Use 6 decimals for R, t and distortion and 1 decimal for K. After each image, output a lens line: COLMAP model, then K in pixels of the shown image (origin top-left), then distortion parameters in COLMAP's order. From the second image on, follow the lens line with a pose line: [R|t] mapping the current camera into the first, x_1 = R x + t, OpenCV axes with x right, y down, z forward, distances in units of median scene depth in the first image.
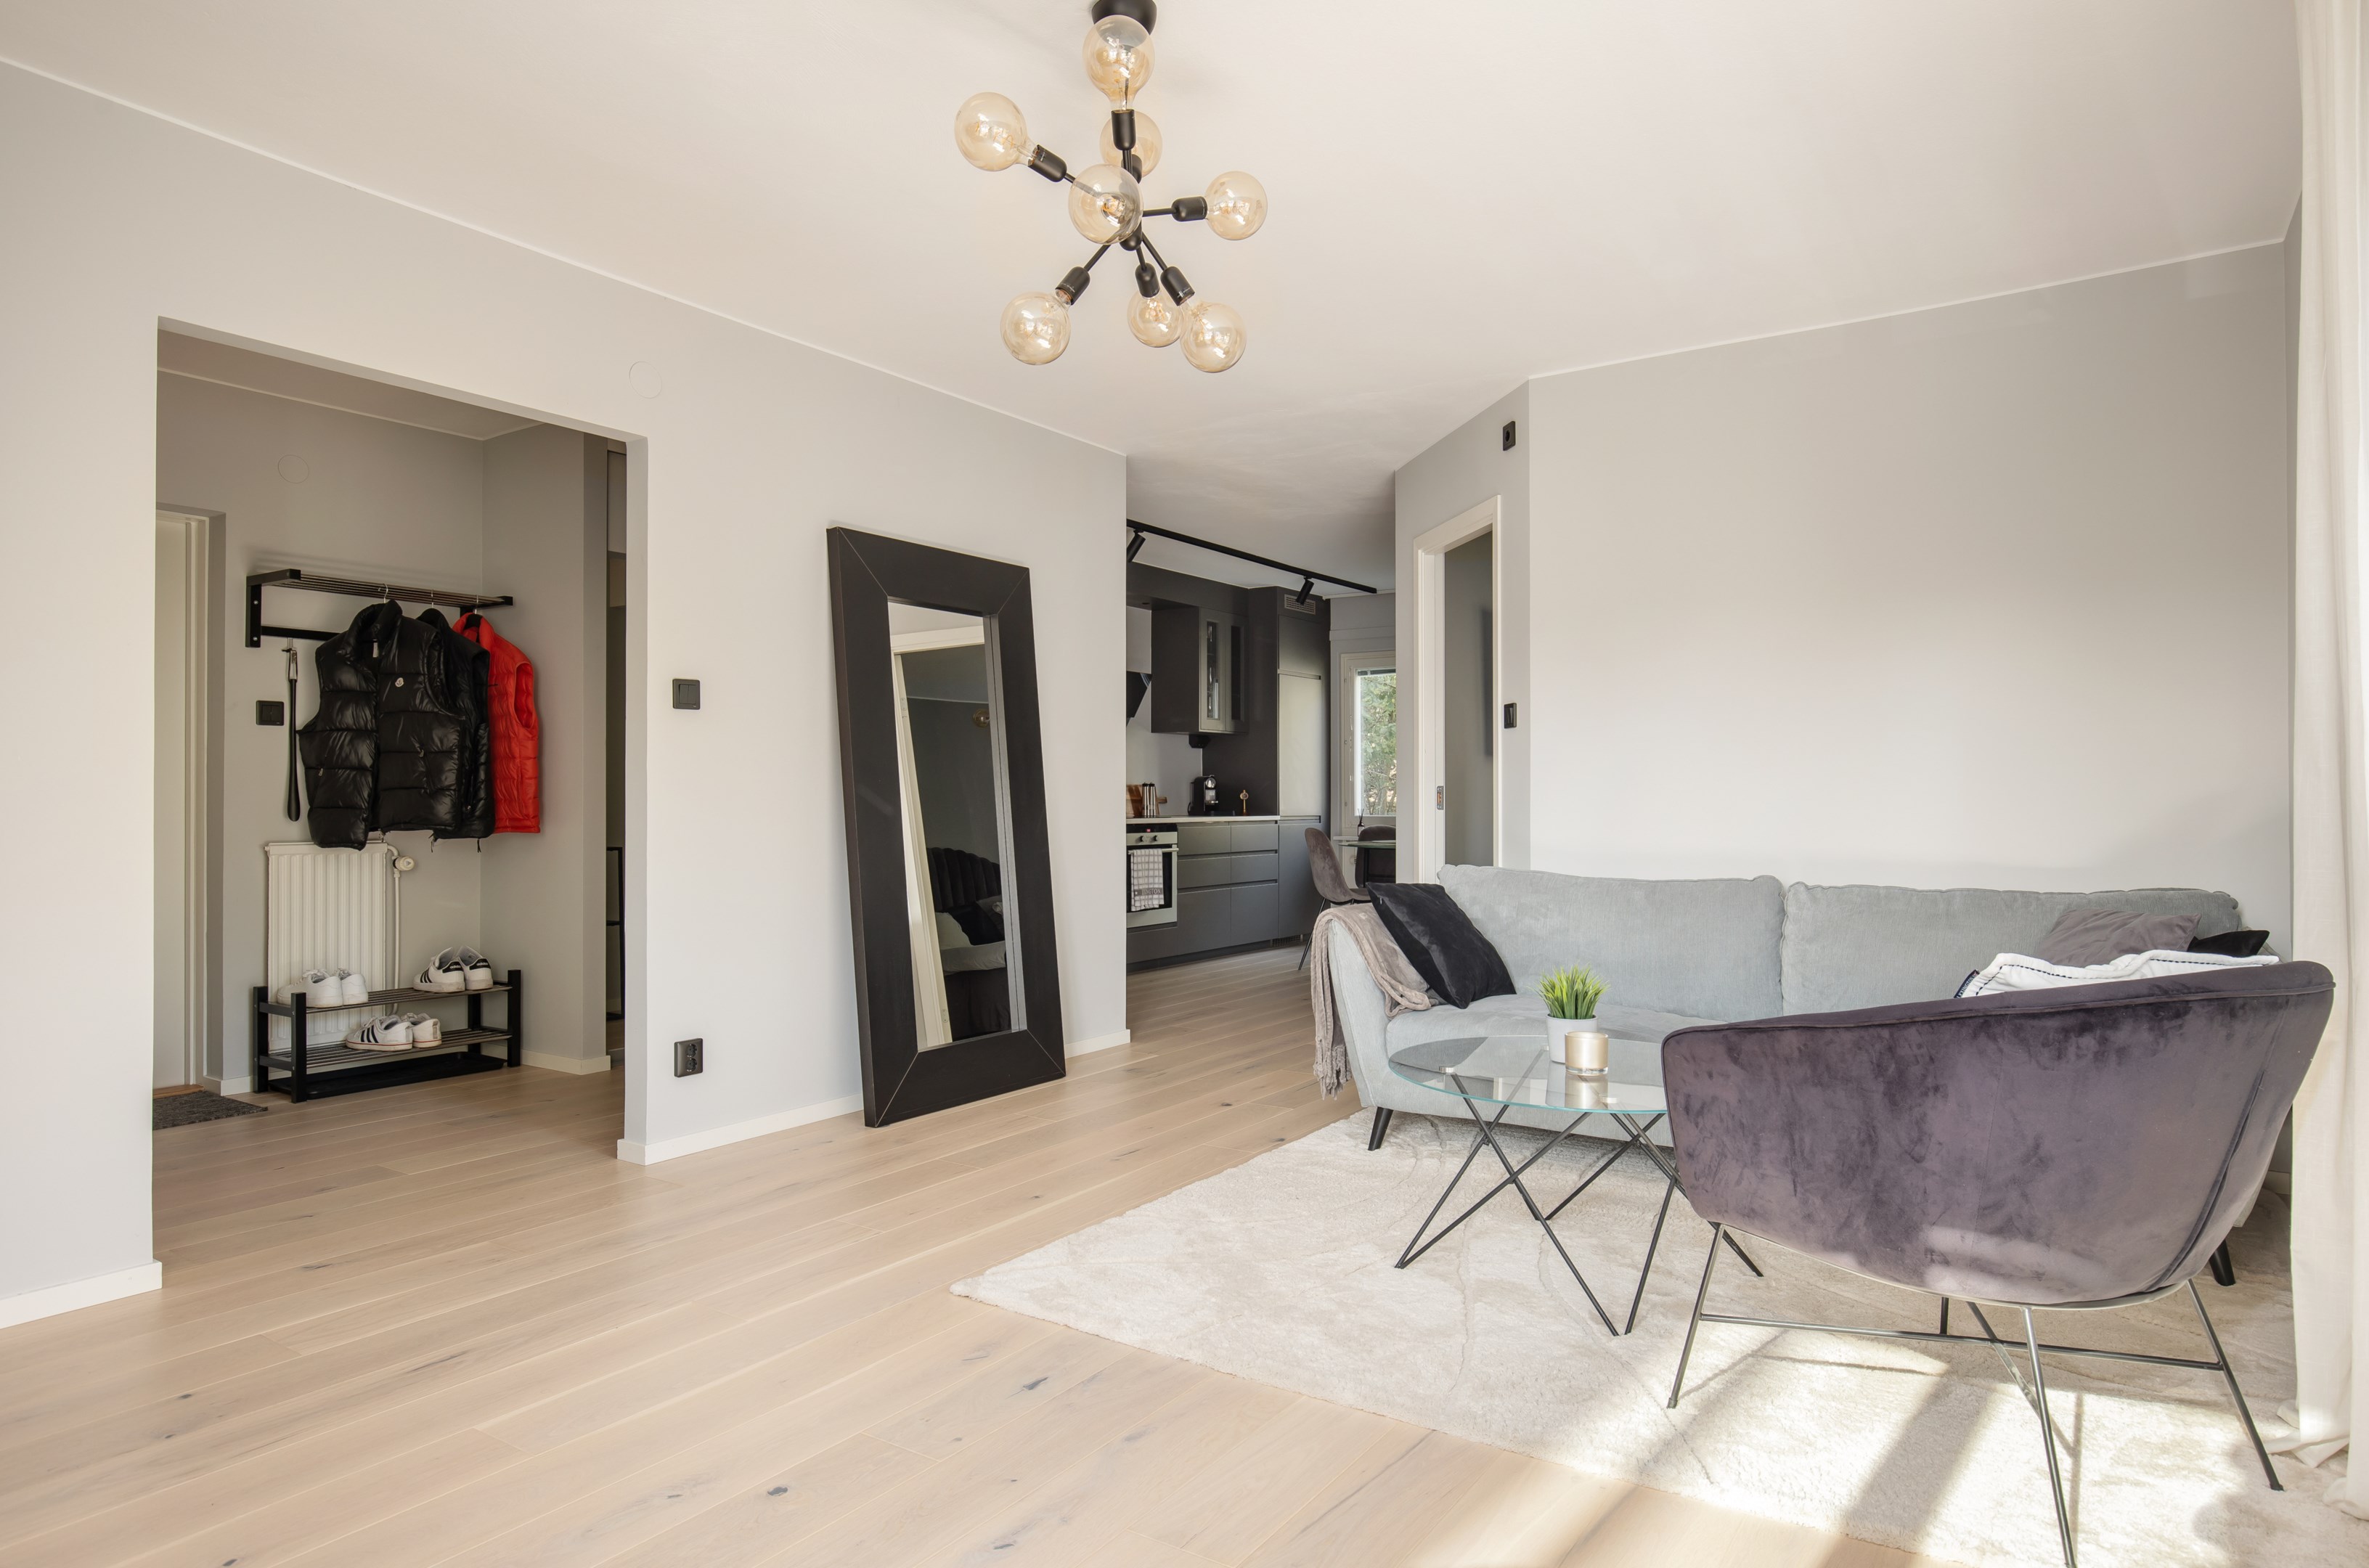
lens RADIAL K [[1405.5, 0, 1178.5], [0, 1405.5, 786.4], [0, 0, 1]] dist [0.001925, 0.000304]
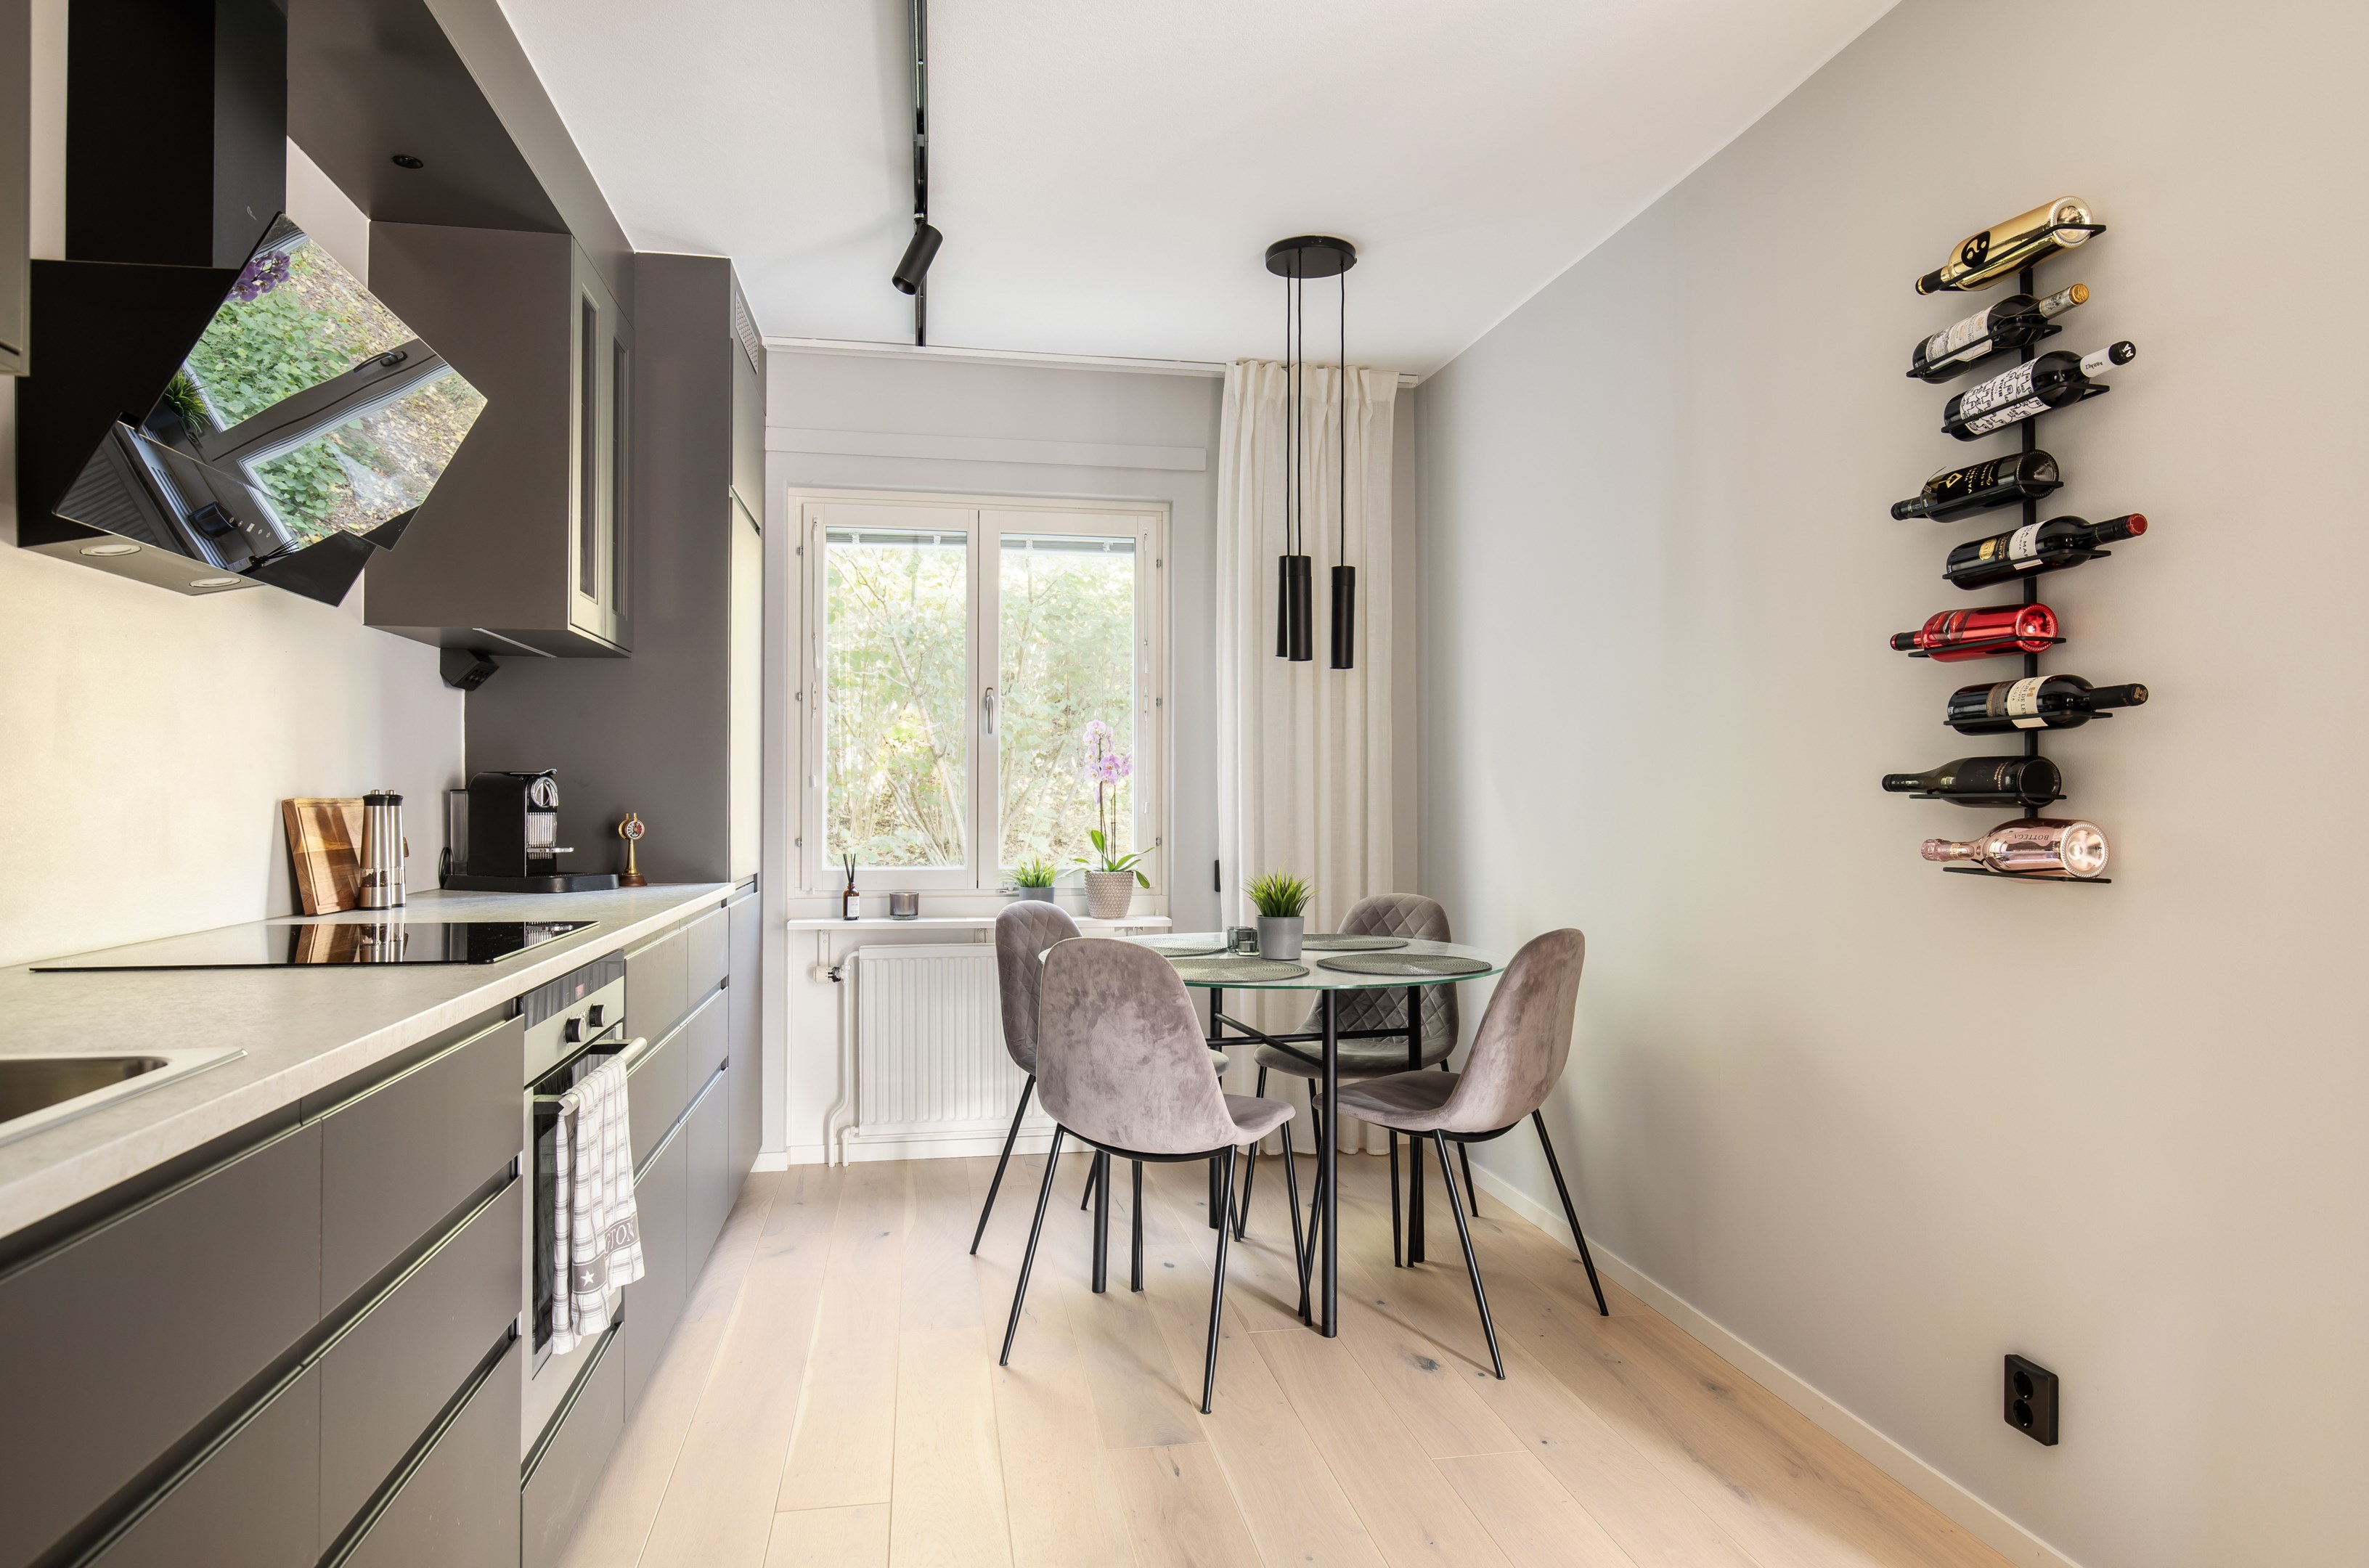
lens RADIAL K [[1432.1, 0, 1217.6], [0, 1432.1, 797.4], [0, 0, 1]] dist [-0.008037, 0.001418]
pose [[0.702648, 0.003564, 0.711528, -0.106477], [-0.010113, 0.999936, 0.004978, -0.004619], [-0.711465, -0.010694, 0.702640, 0.648739]]
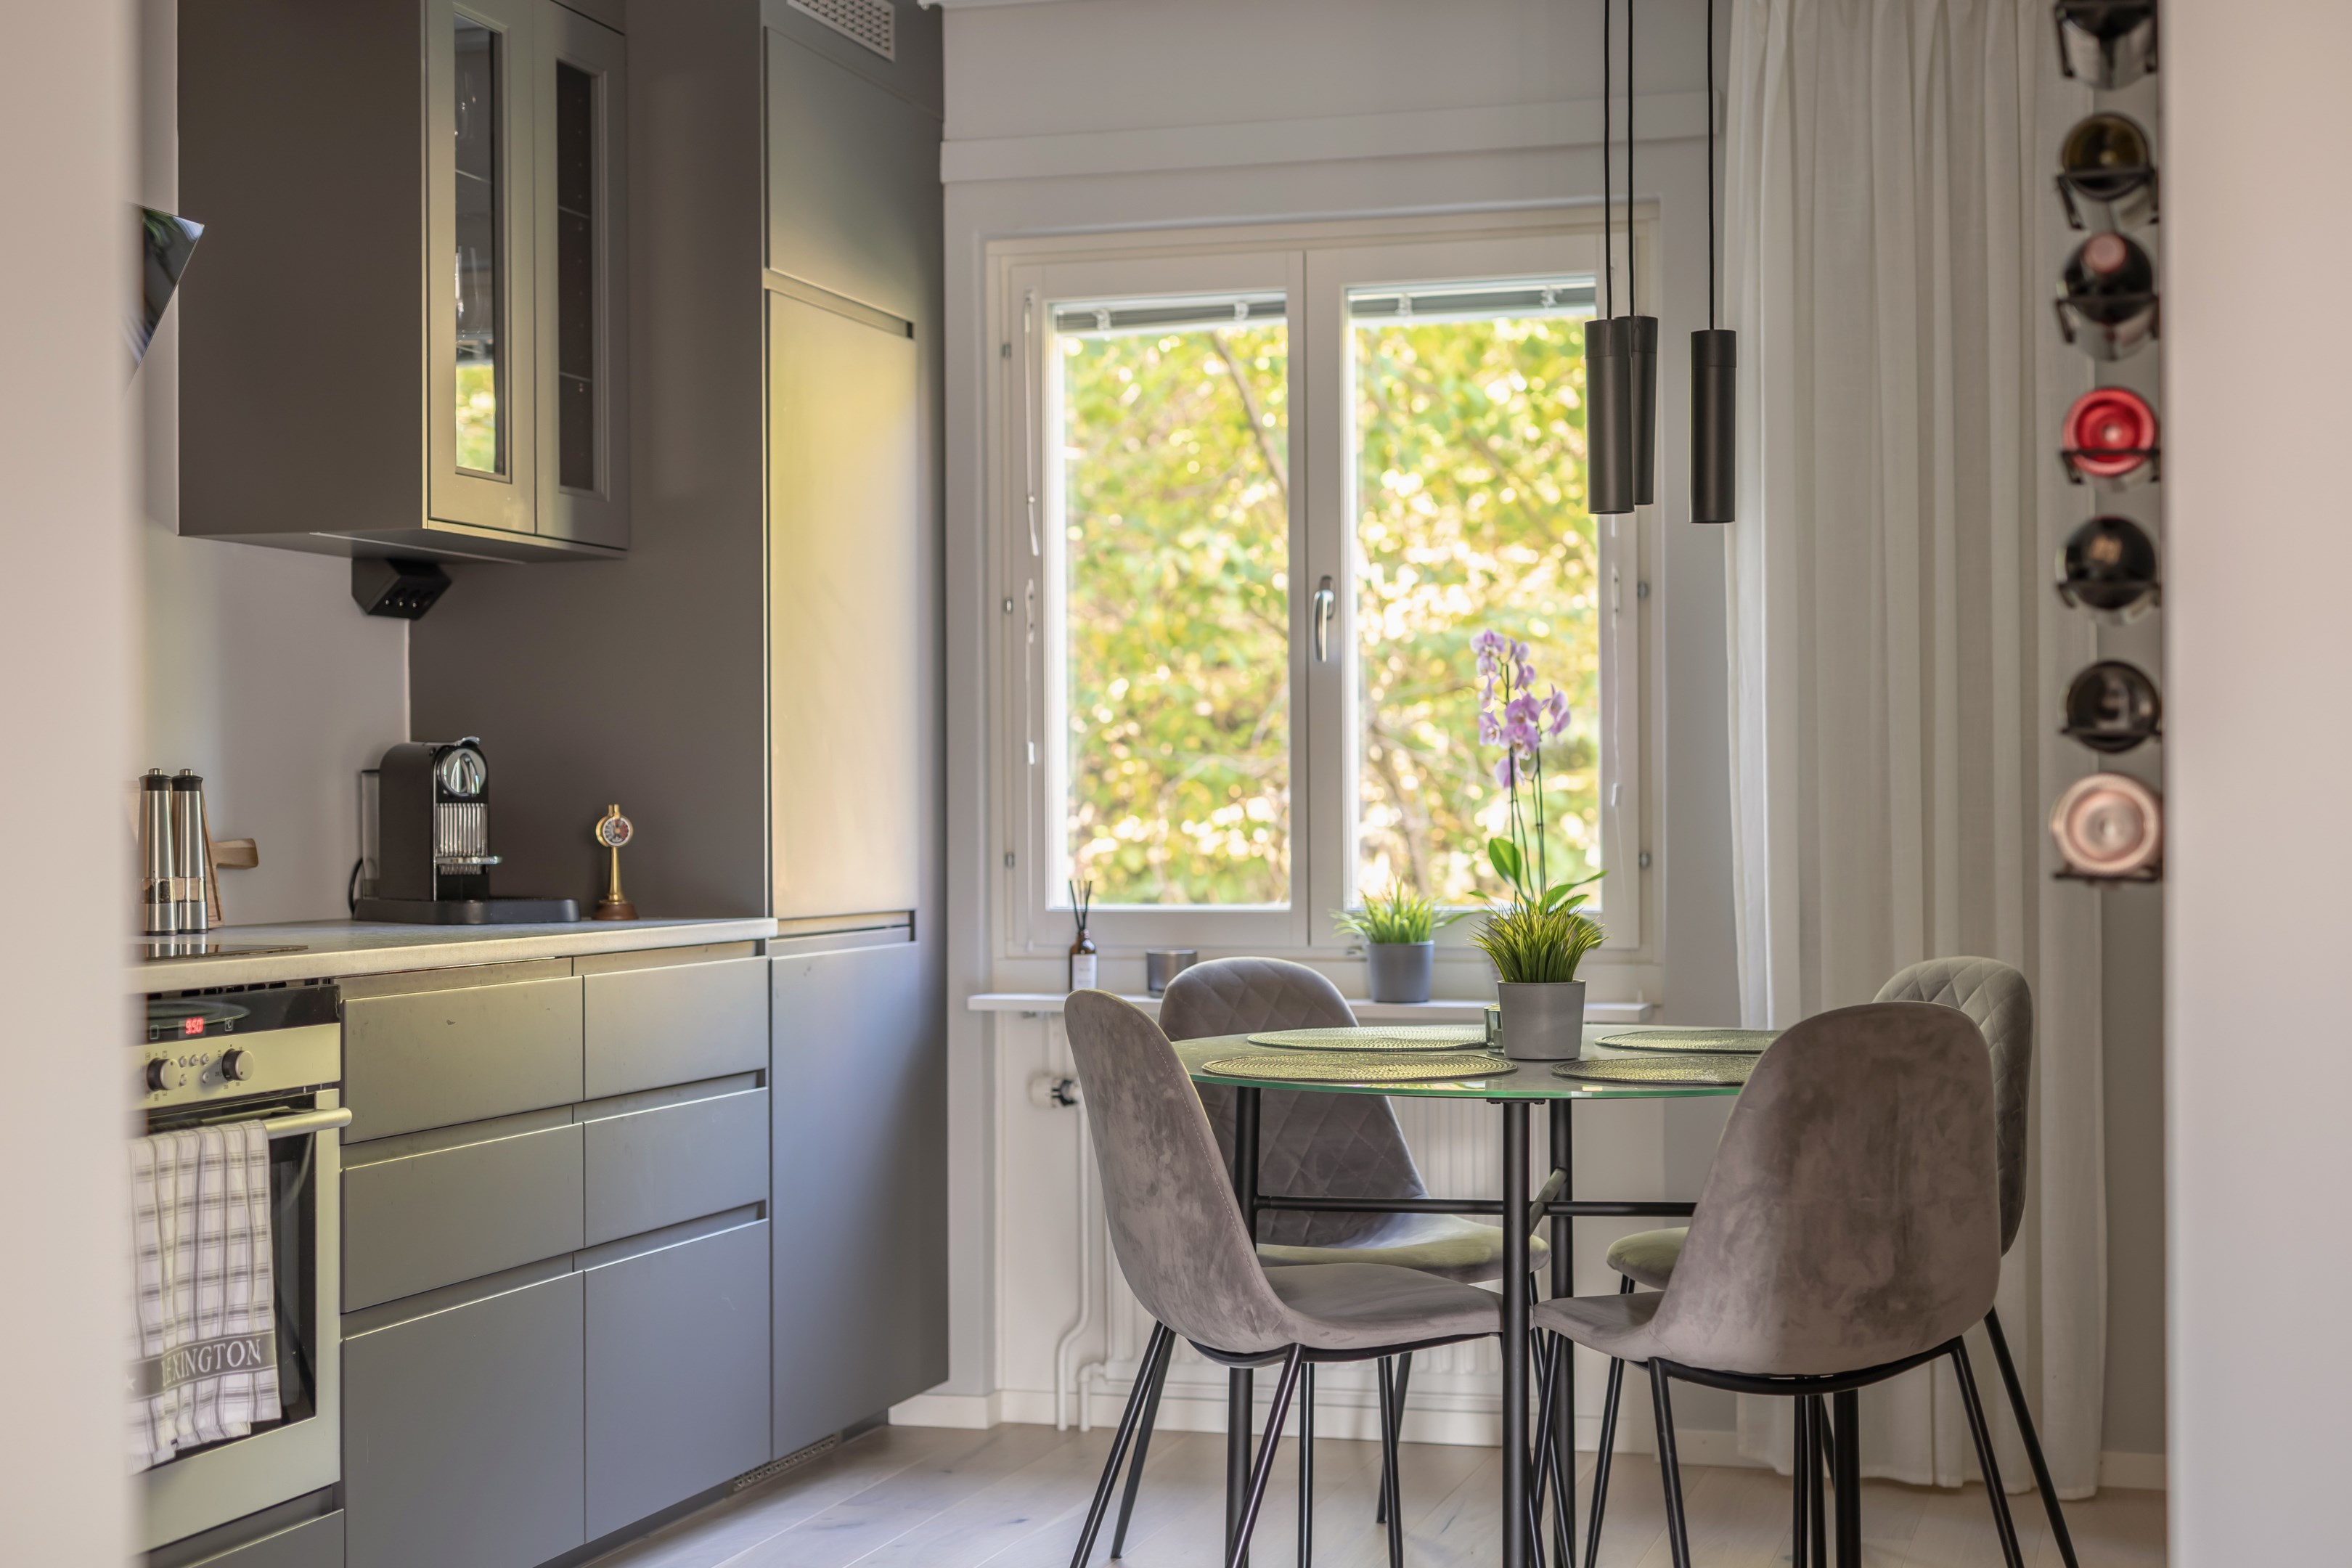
lens RADIAL K [[3373.0, 0, 1246.8], [0, 3373.0, 806.4], [0, 0, 1]] dist [-0.016941, 0.000000]
pose [[0.951607, -0.004174, 0.307290, -0.022303], [0.002044, 0.999972, 0.007253, -0.000836], [-0.307311, -0.006274, 0.951588, 0.463555]]
